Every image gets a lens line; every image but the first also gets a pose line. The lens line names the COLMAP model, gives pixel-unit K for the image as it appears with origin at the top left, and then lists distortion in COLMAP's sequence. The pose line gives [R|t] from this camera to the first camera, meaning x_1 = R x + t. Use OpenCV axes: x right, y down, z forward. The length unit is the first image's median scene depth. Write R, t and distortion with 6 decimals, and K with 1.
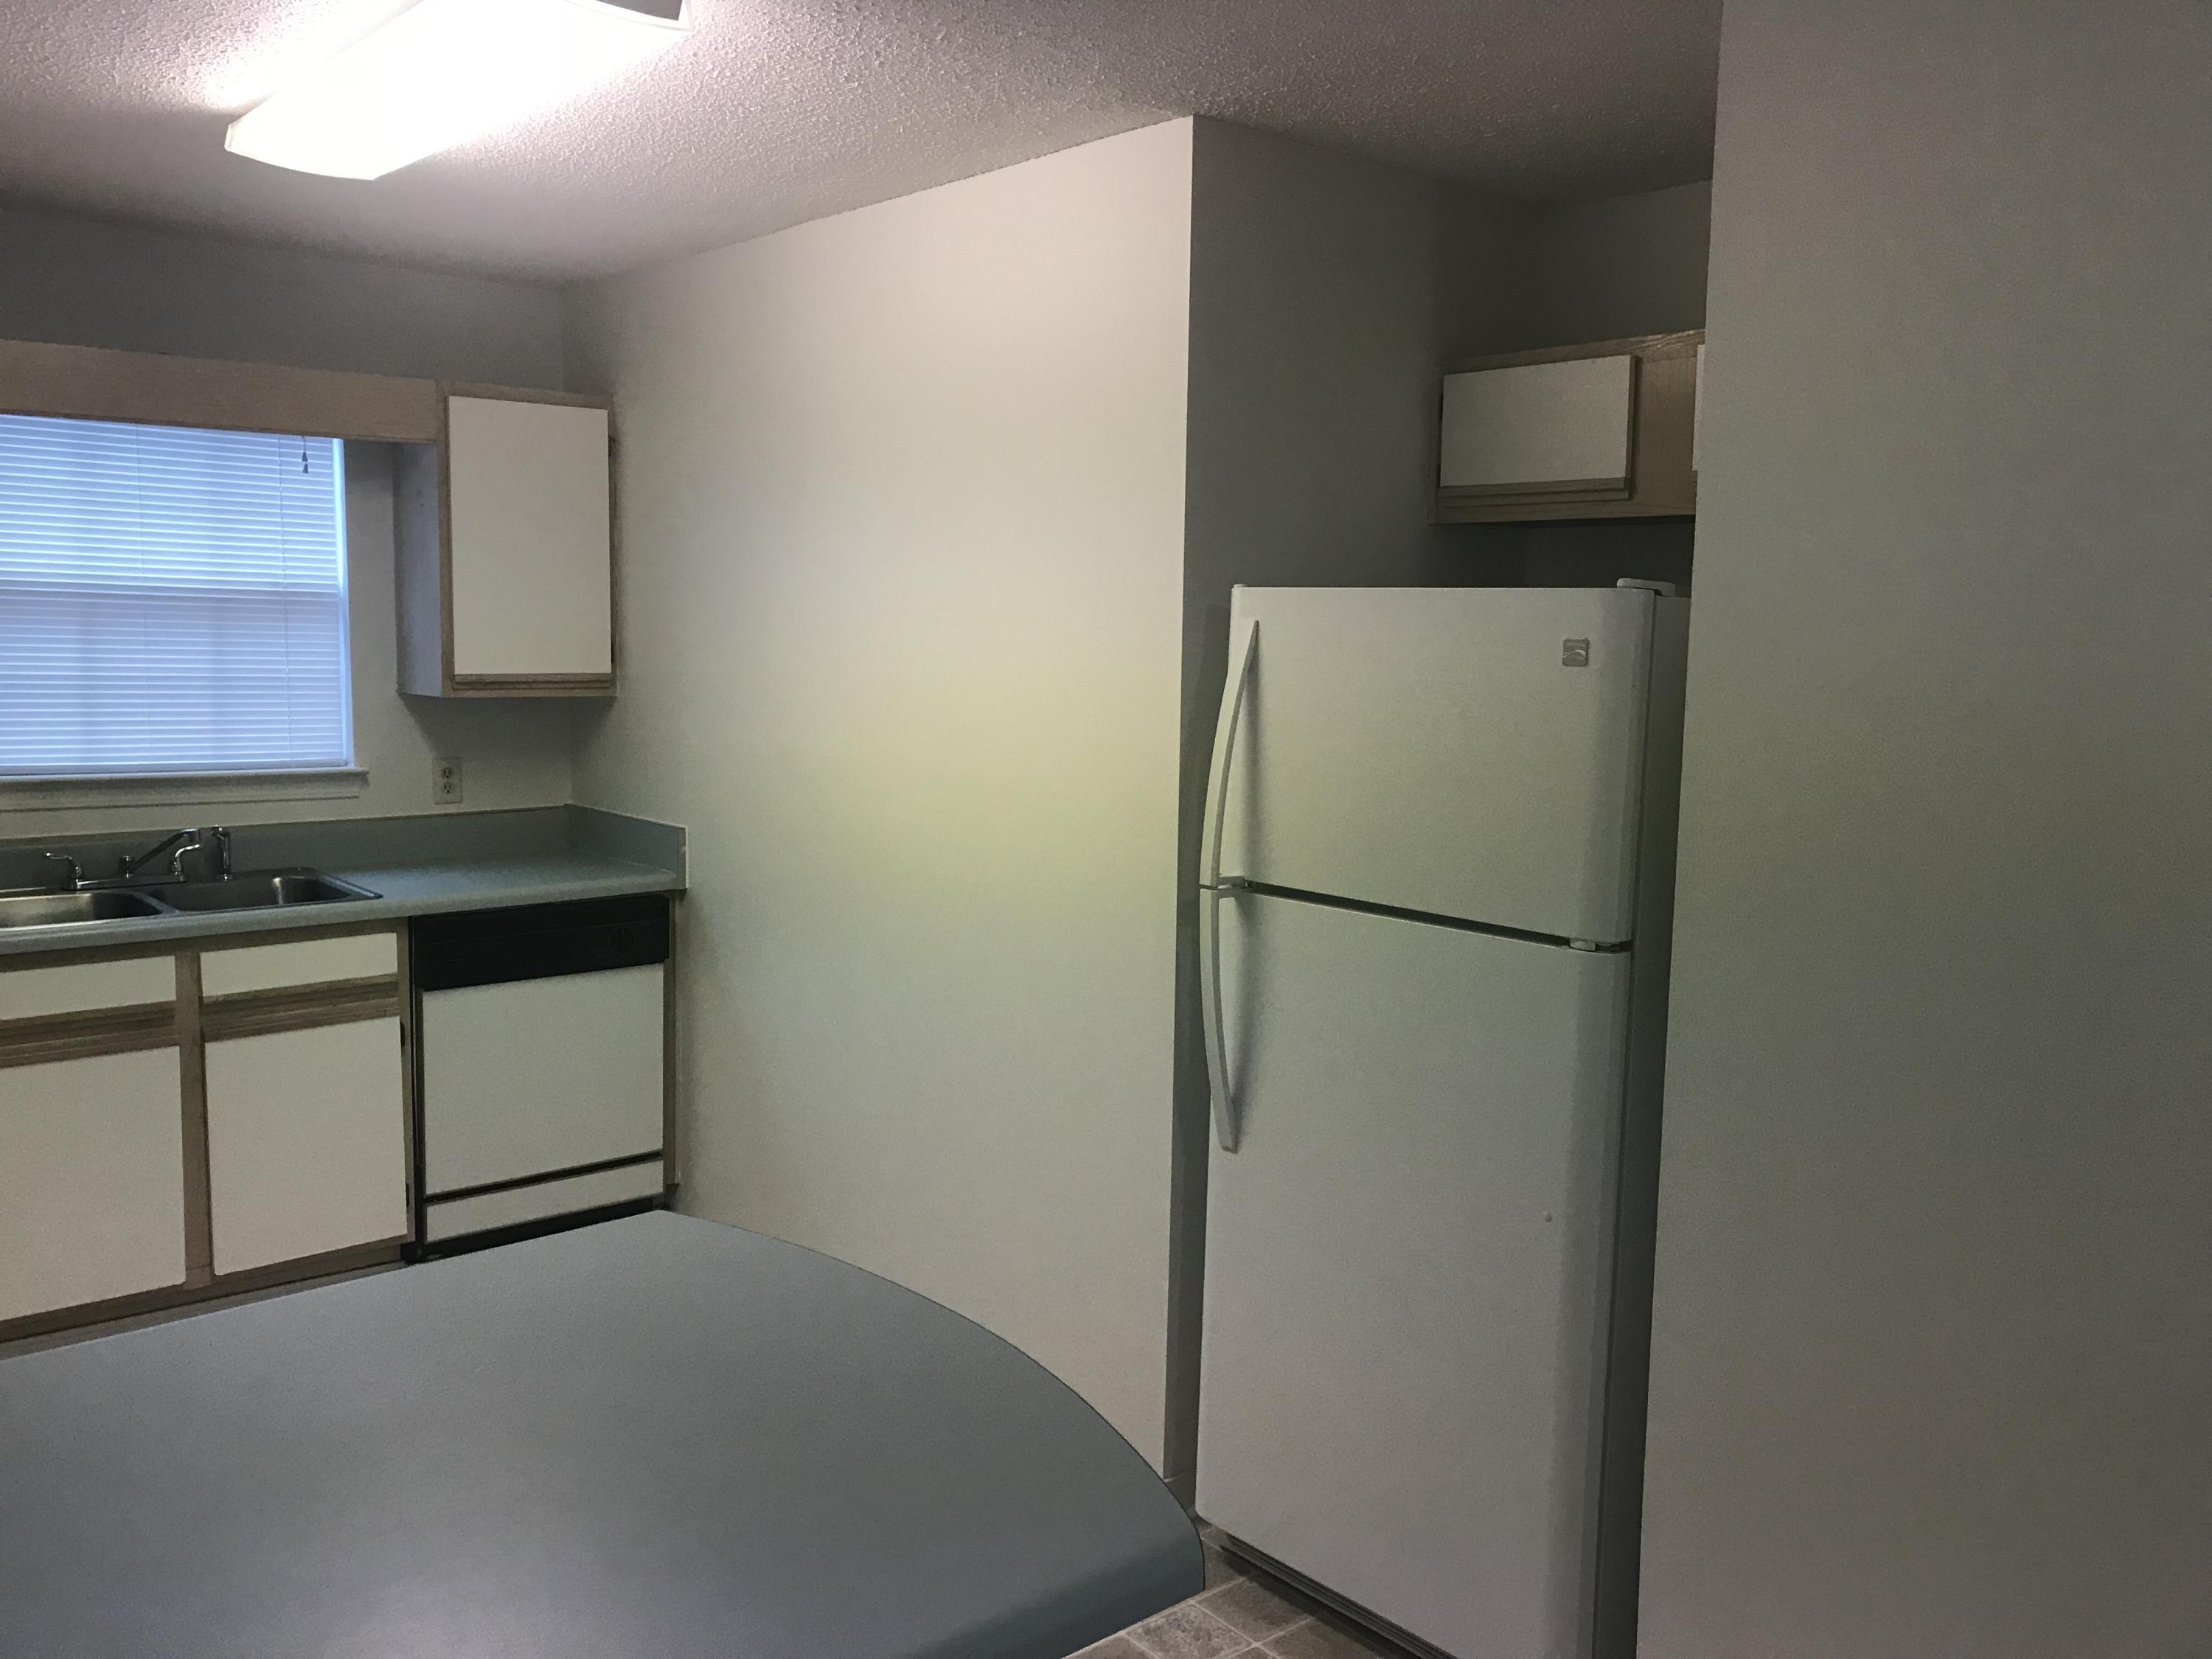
lens RADIAL K [[1834.1, 0, 1100.8], [0, 1834.1, 809.2], [0, 0, 1]] dist [0.058217, -0.036347]
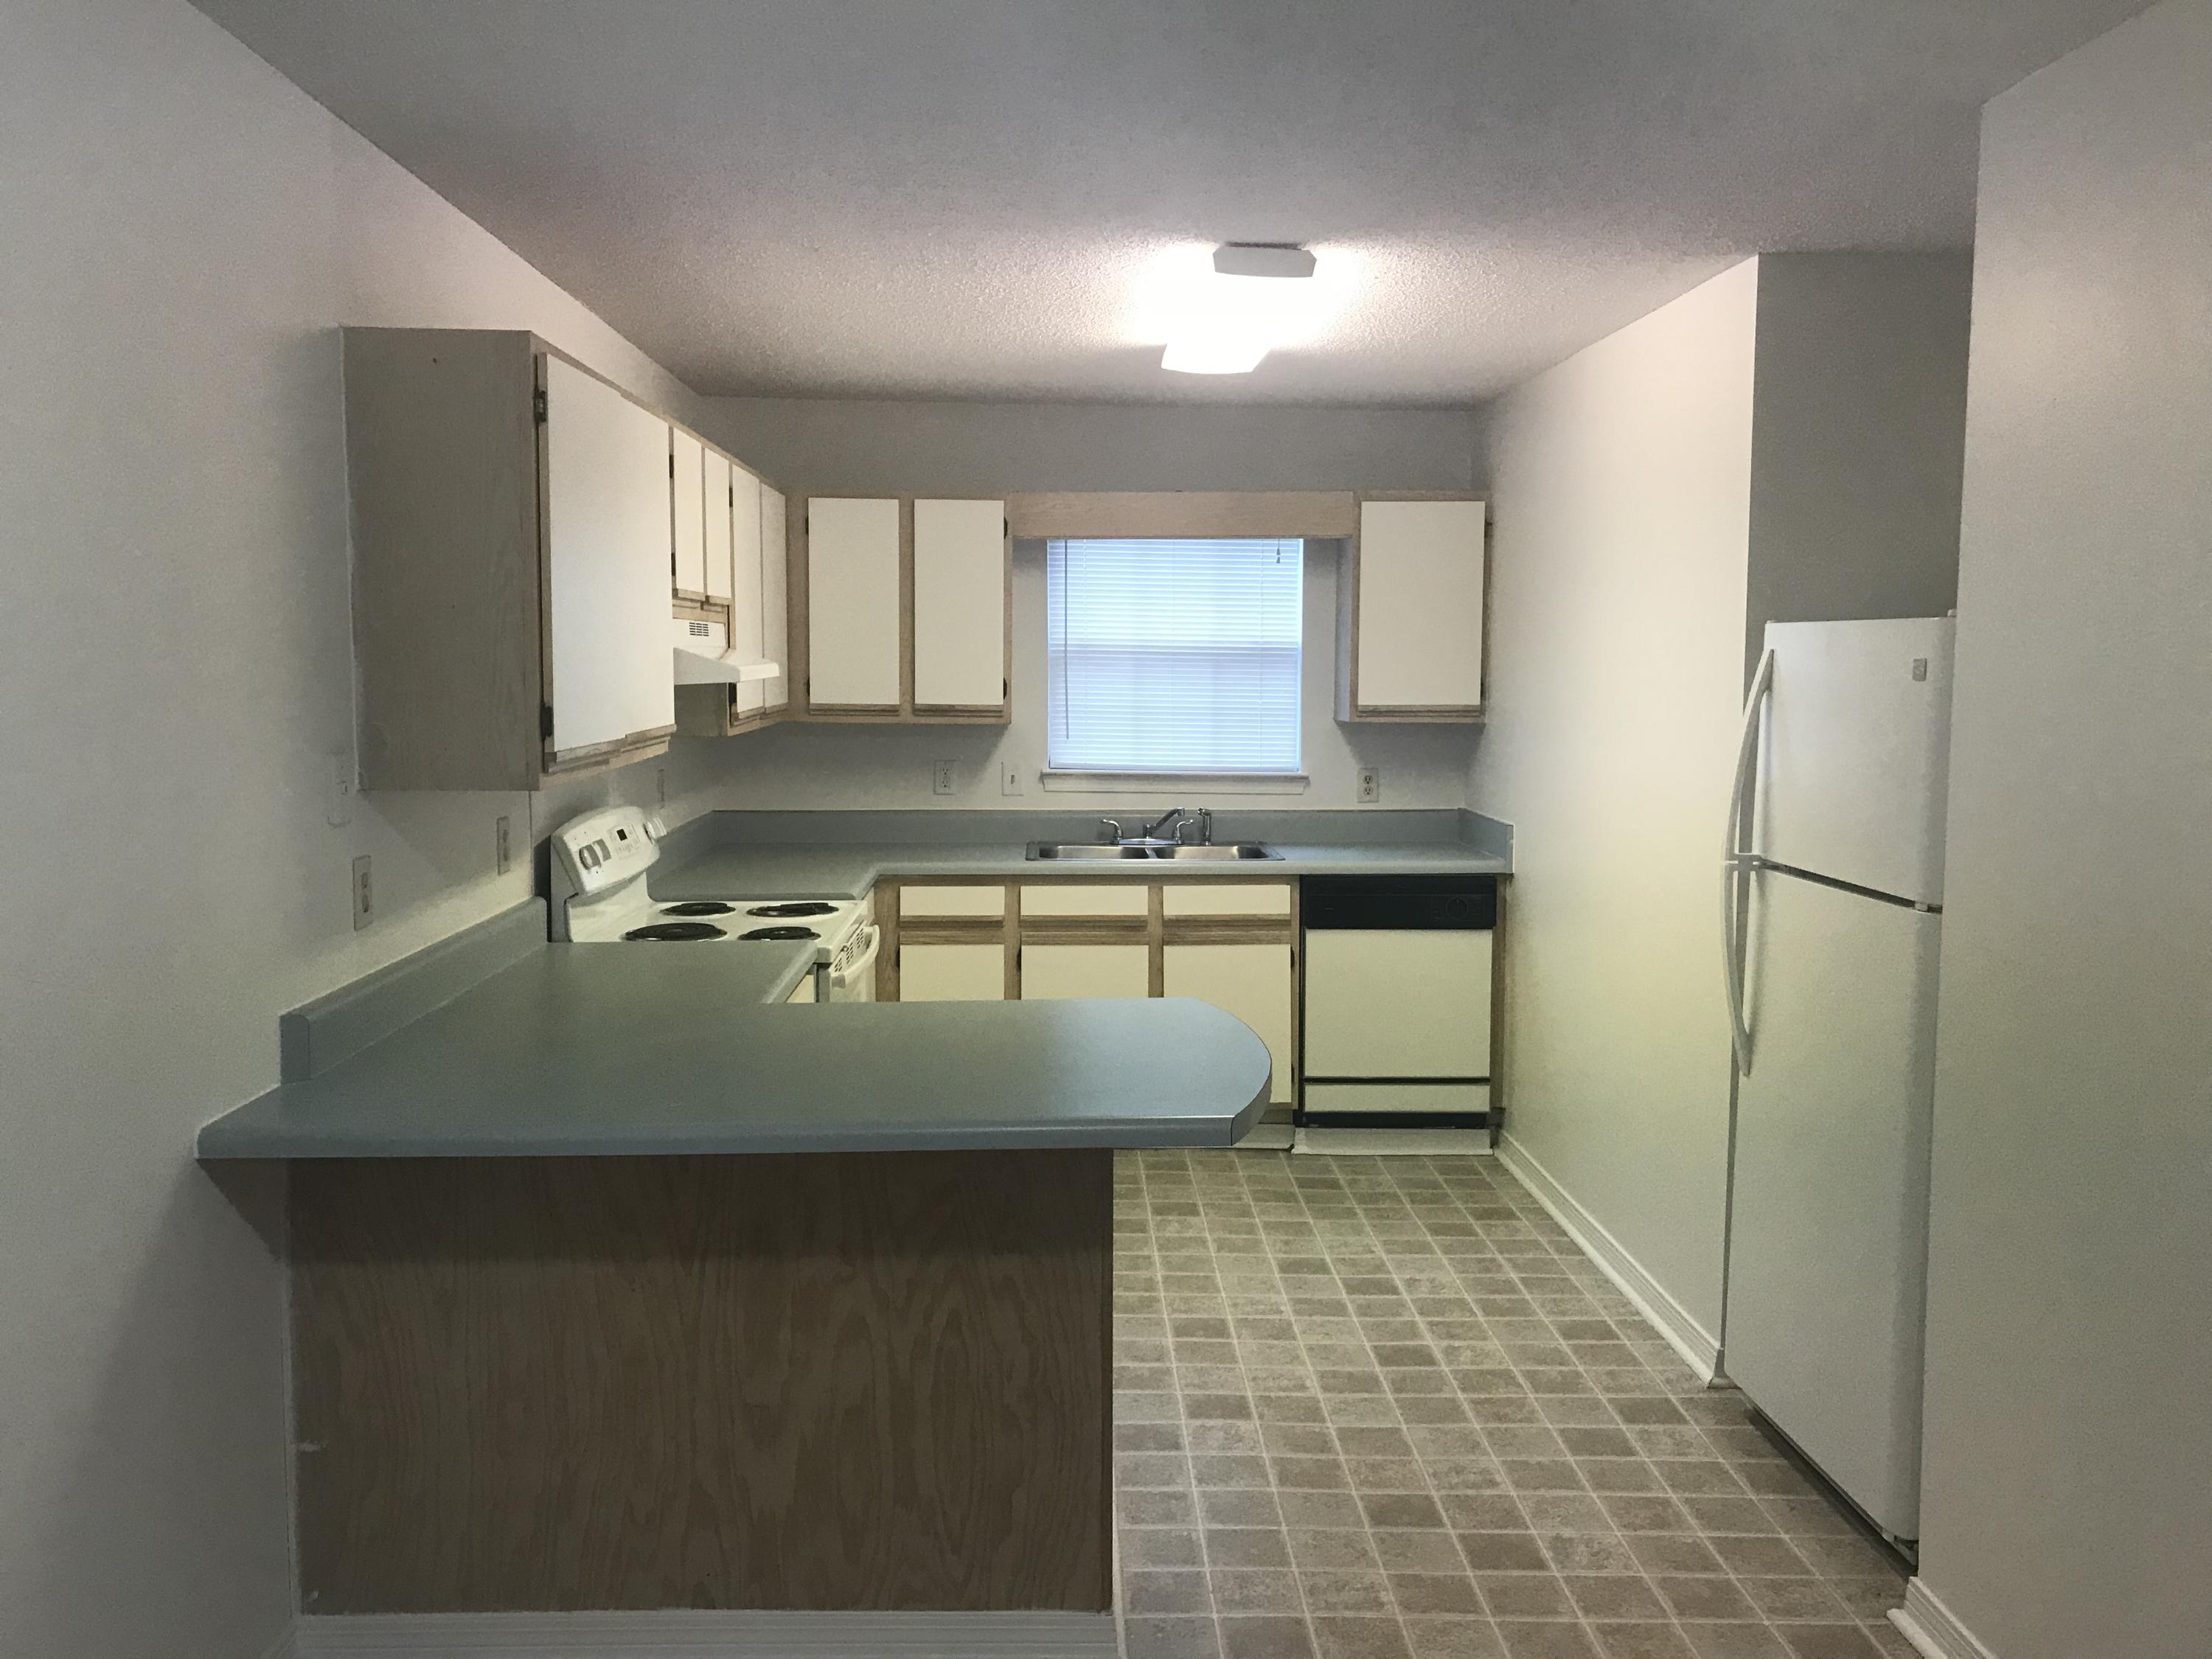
lens RADIAL K [[1834.1, 0, 1094.9], [0, 1834.1, 818.1], [0, 0, 1]] dist [0.058217, -0.036347]
pose [[0.783883, 0.039614, -0.619643, 0.347055], [-0.056160, 0.998396, -0.007217, 0.031869], [0.618363, 0.040456, 0.784851, -0.184156]]
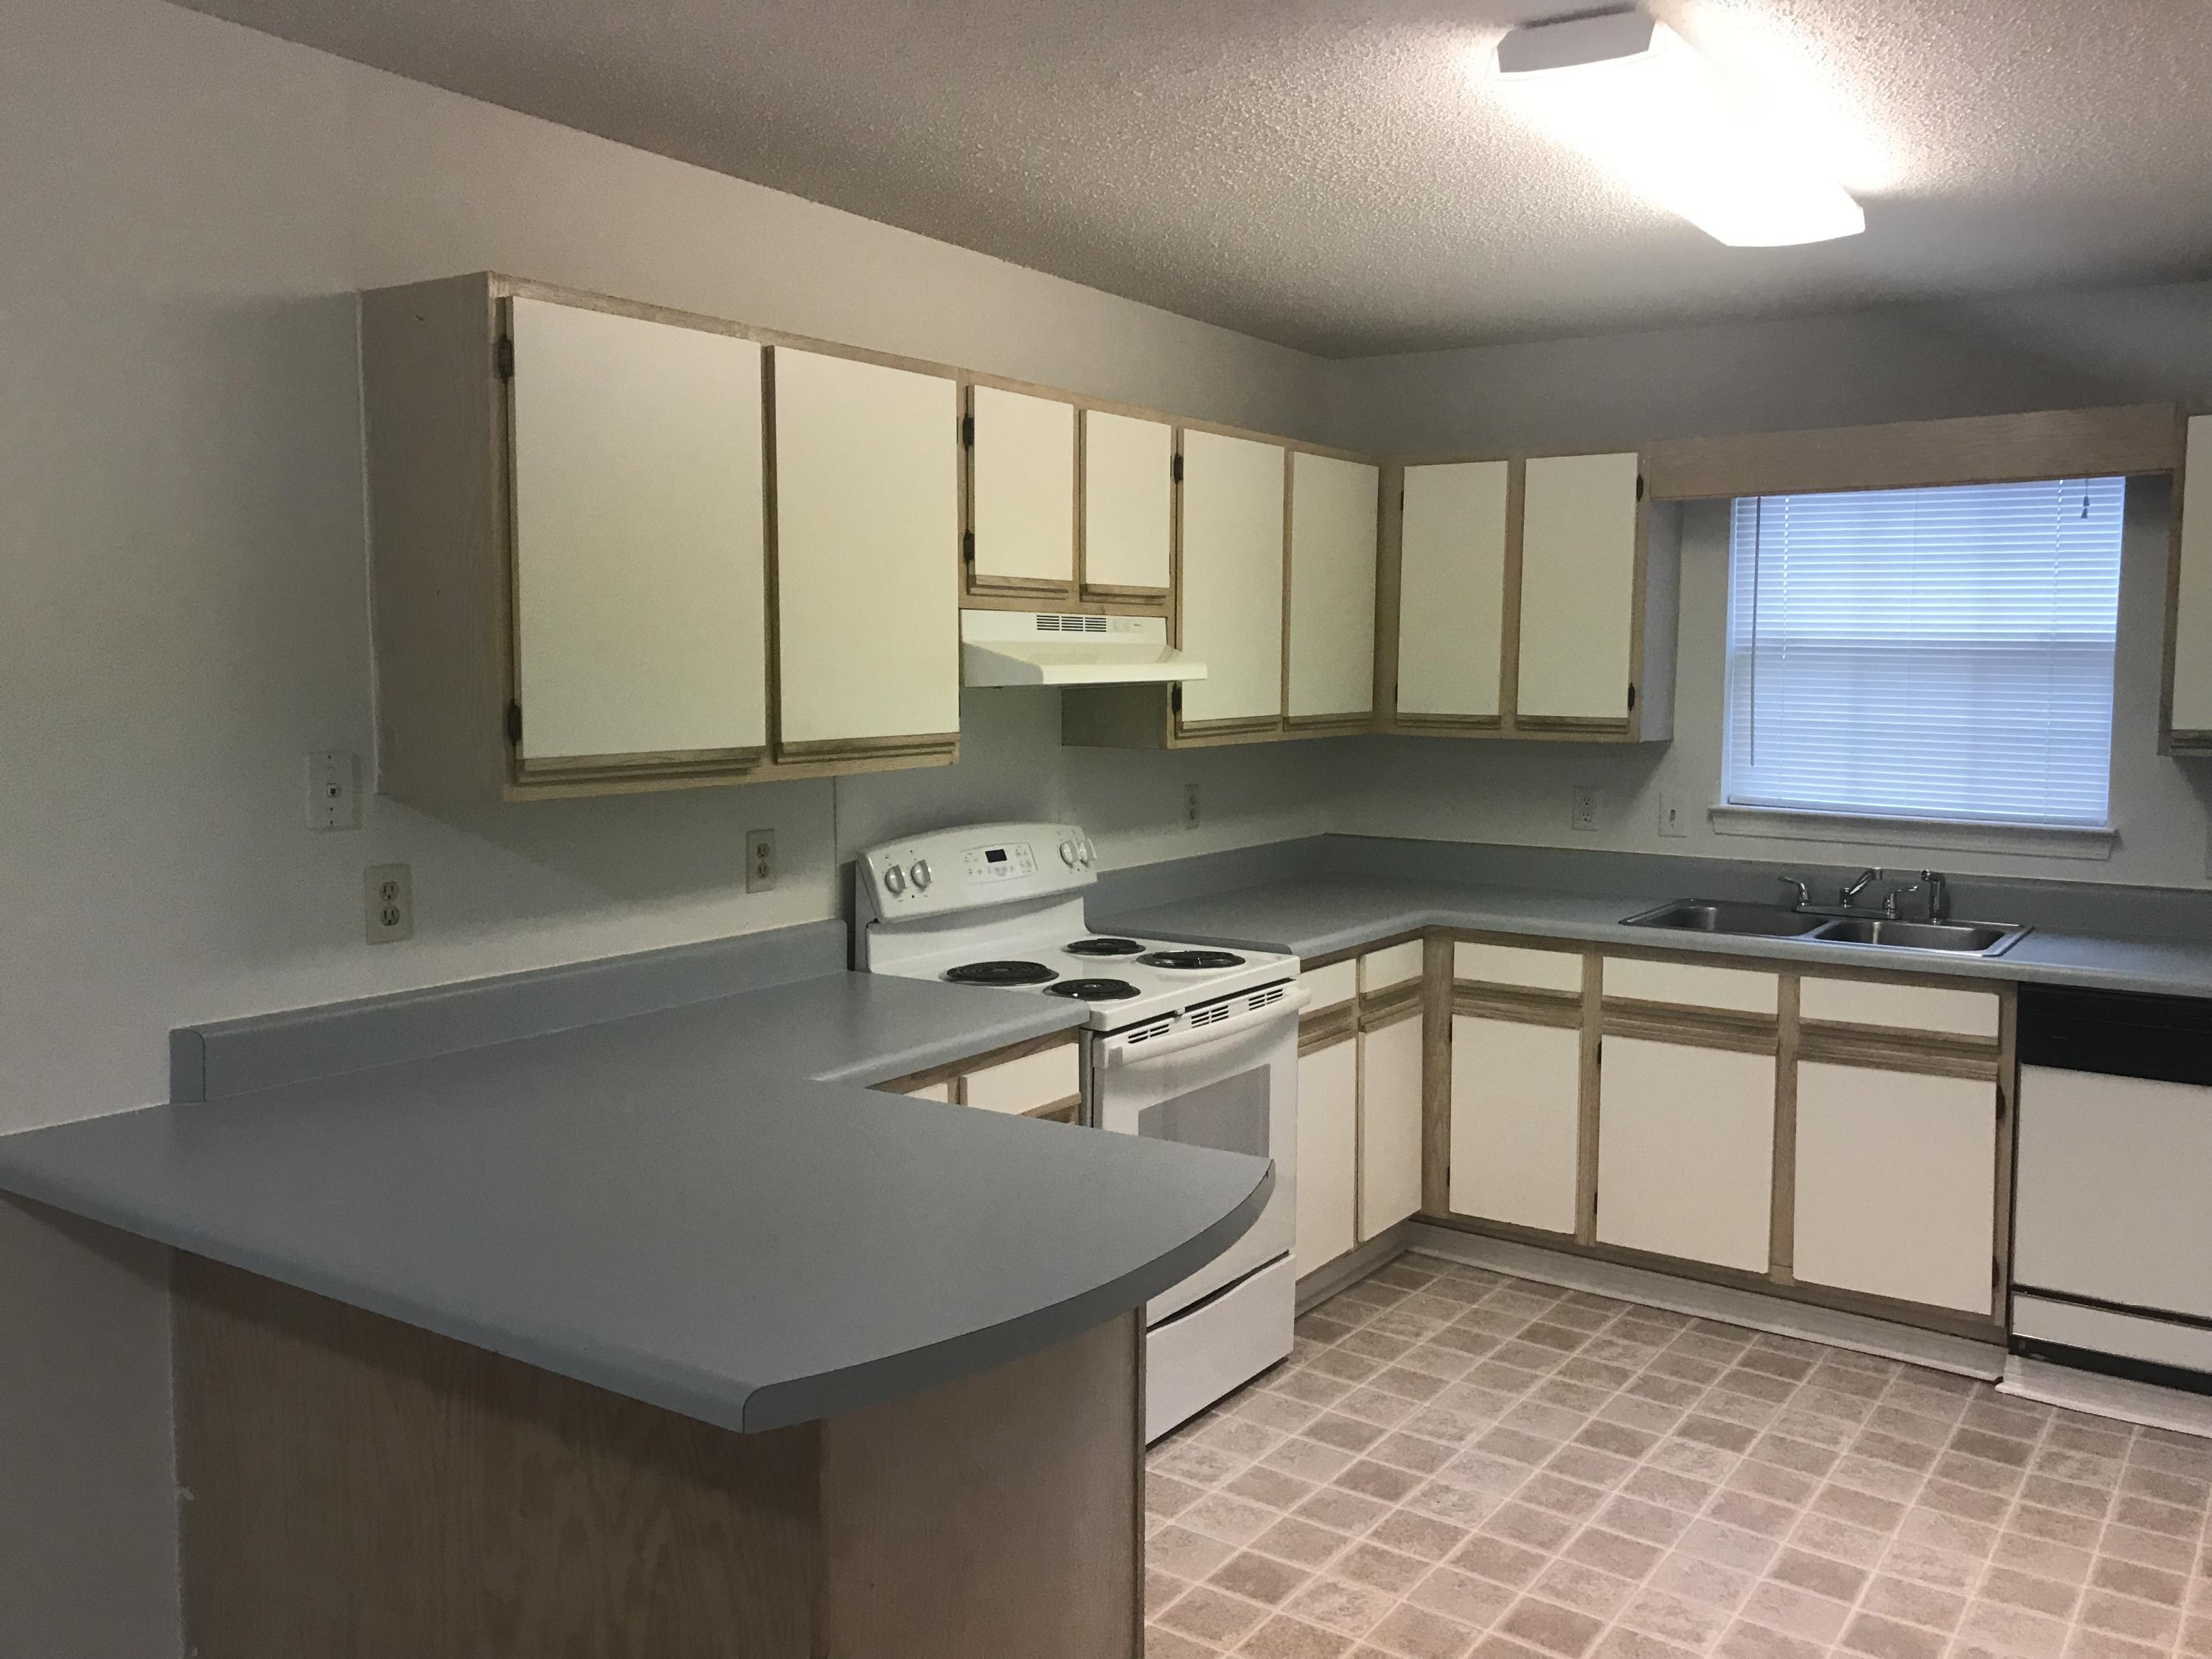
lens RADIAL K [[1834.1, 0, 1098.7], [0, 1834.1, 825.1], [0, 0, 1]] dist [0.058217, -0.036347]
pose [[0.262424, 0.072162, -0.962251, 0.385553], [-0.104795, 0.993433, 0.045921, -0.014487], [0.959245, 0.088788, 0.268263, 0.273341]]
